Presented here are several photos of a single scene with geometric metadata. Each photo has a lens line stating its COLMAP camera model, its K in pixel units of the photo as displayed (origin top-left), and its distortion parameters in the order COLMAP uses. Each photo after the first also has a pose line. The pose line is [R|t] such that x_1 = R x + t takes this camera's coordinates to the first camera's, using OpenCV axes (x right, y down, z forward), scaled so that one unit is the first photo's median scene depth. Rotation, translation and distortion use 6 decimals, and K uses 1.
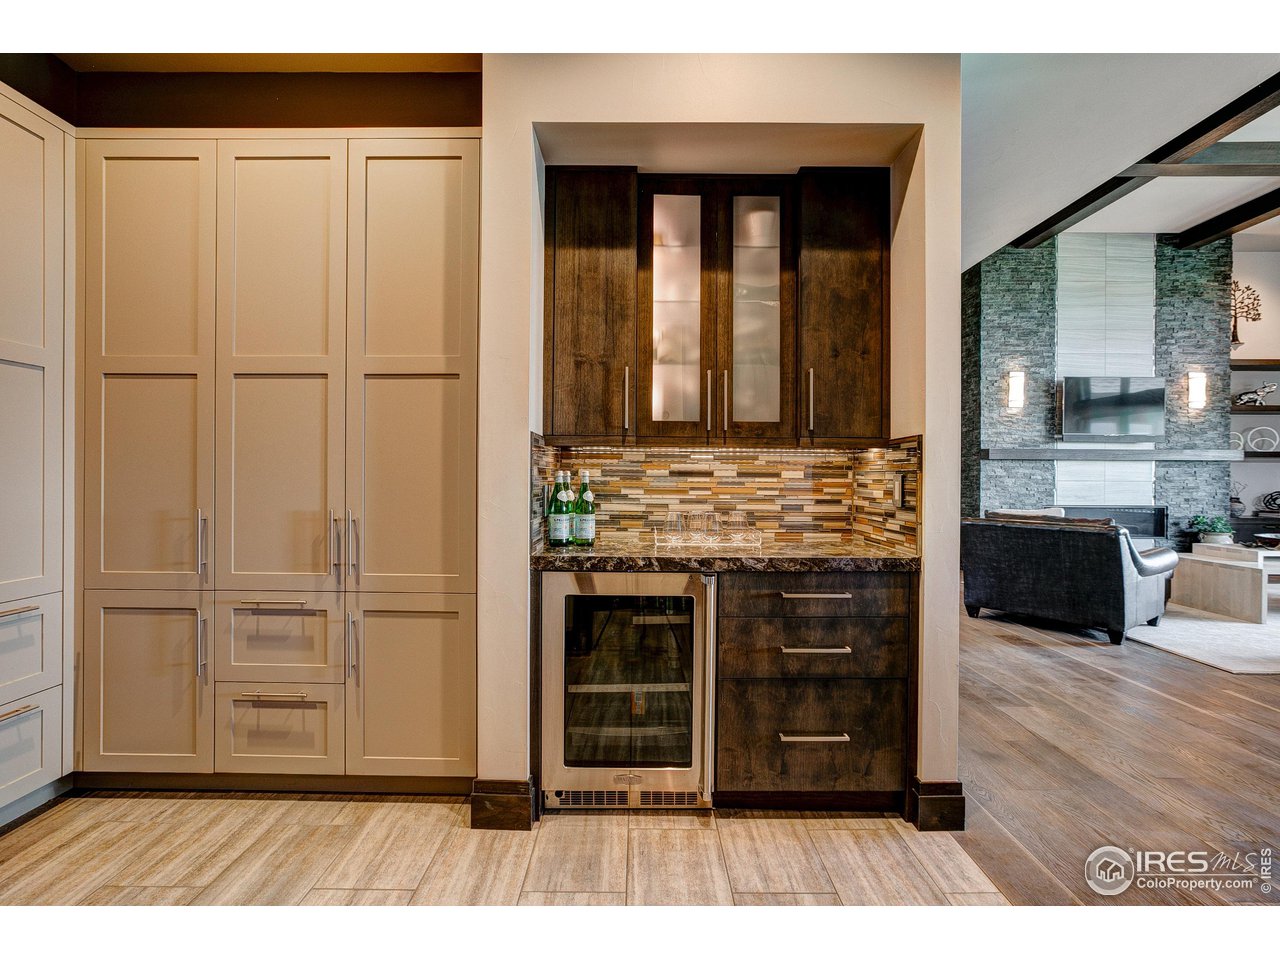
lens RADIAL K [[576.2, 0, 640.0], [0, 576.2, 480.0], [0, 0, 1]] dist [-0.000611, 0.000173]
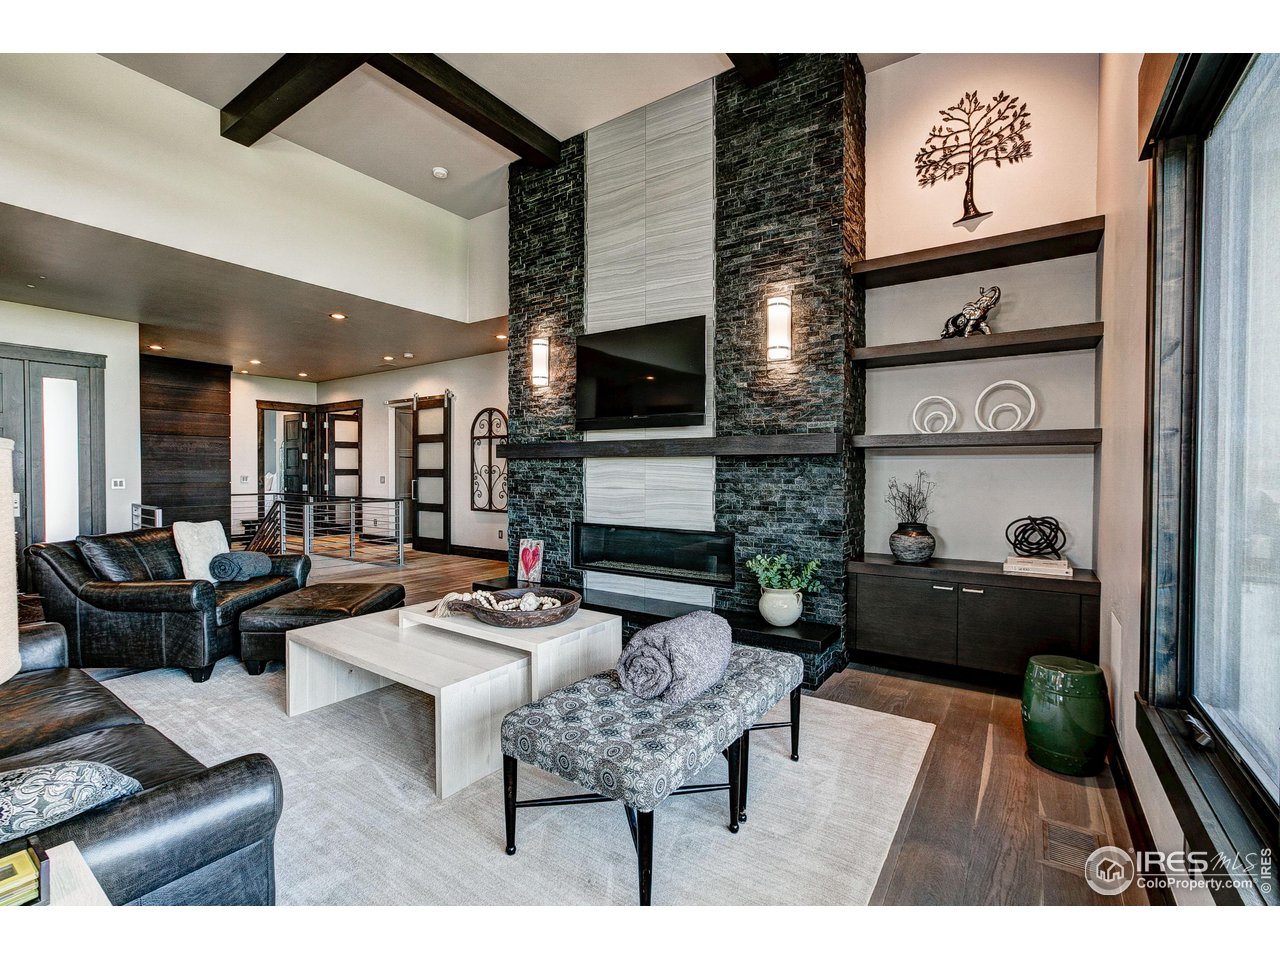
lens RADIAL K [[576.2, 0, 640.0], [0, 576.2, 480.0], [0, 0, 1]] dist [-0.000611, 0.000173]
pose [[0.831815, 0.006975, -0.555009, 1.160055], [-0.004191, 0.999971, 0.006285, -0.012345], [0.555037, -0.002902, 0.831821, 0.457689]]
